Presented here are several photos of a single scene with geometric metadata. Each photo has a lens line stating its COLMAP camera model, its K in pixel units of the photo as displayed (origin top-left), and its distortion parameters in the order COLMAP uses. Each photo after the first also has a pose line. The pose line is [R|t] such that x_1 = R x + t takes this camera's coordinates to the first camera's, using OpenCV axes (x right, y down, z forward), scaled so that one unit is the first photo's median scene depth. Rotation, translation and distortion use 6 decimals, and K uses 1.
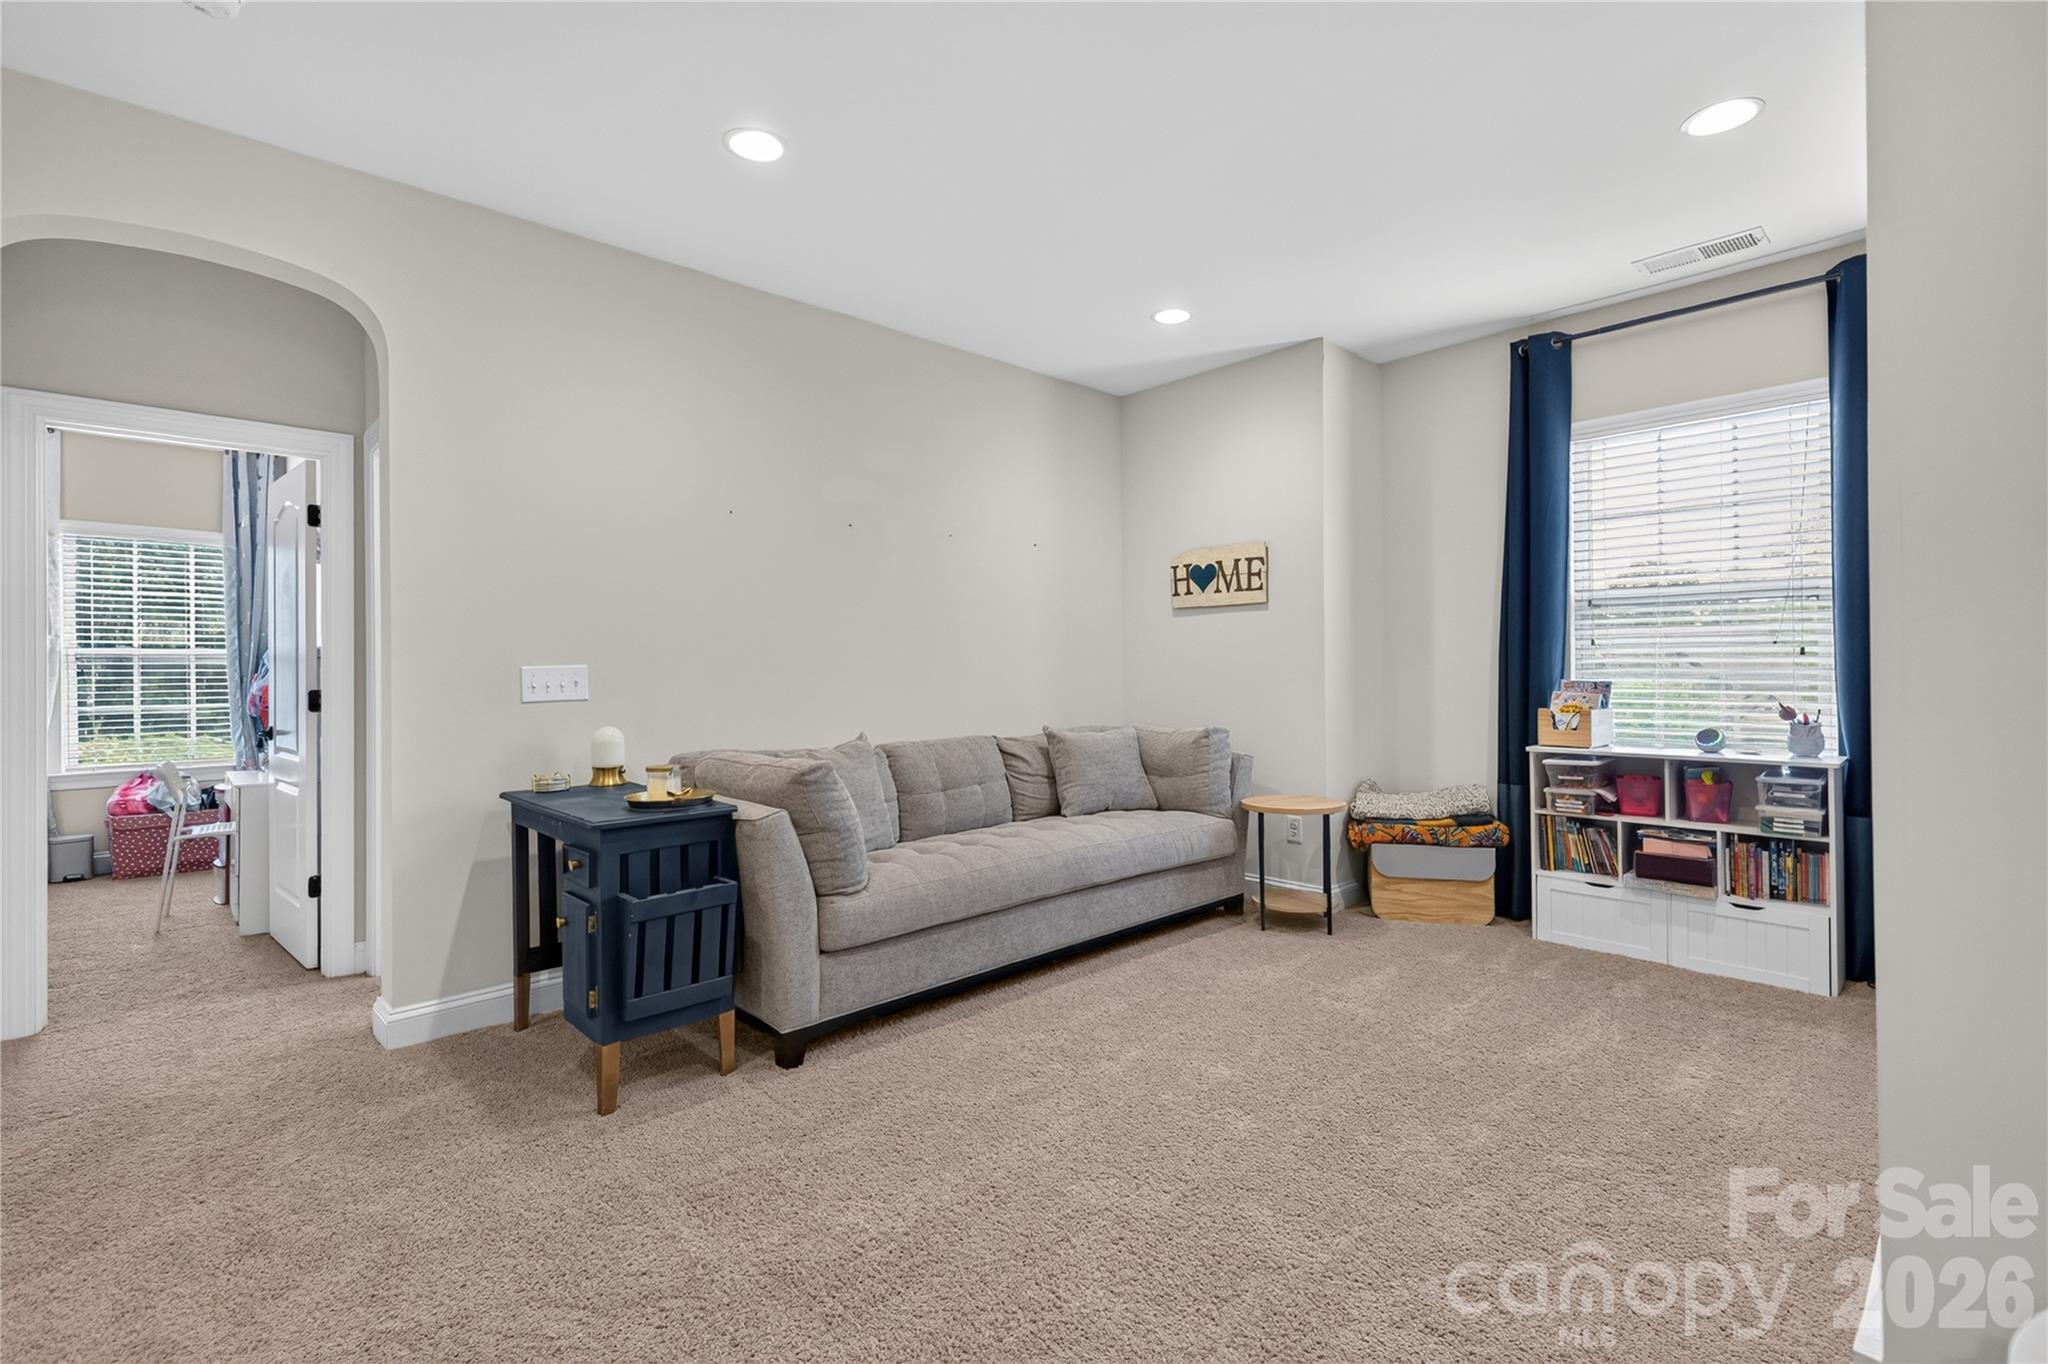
lens RADIAL K [[931.8, 0, 1025.9], [0, 931.8, 678.4], [0, 0, 1]] dist [0.002354, 0.000473]
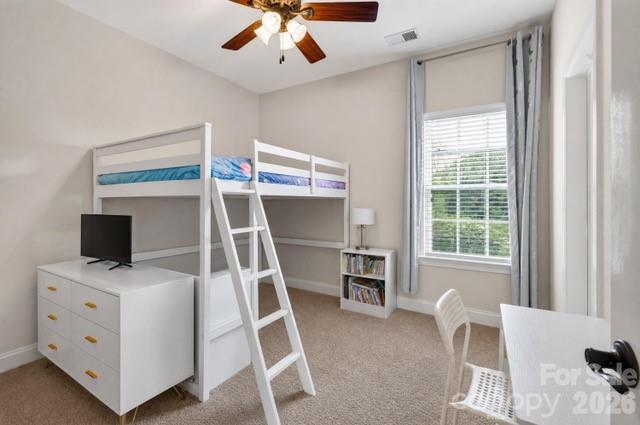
lens RADIAL K [[291.2, 0, 313.7], [0, 291.2, 201.4], [0, 0, 1]] dist [0.002354, 0.000473]
pose [[0.273510, 0.004991, -0.961856, -0.510046], [-0.004703, 0.999982, 0.003851, -0.002687], [0.961858, 0.003471, 0.273529, 0.595073]]
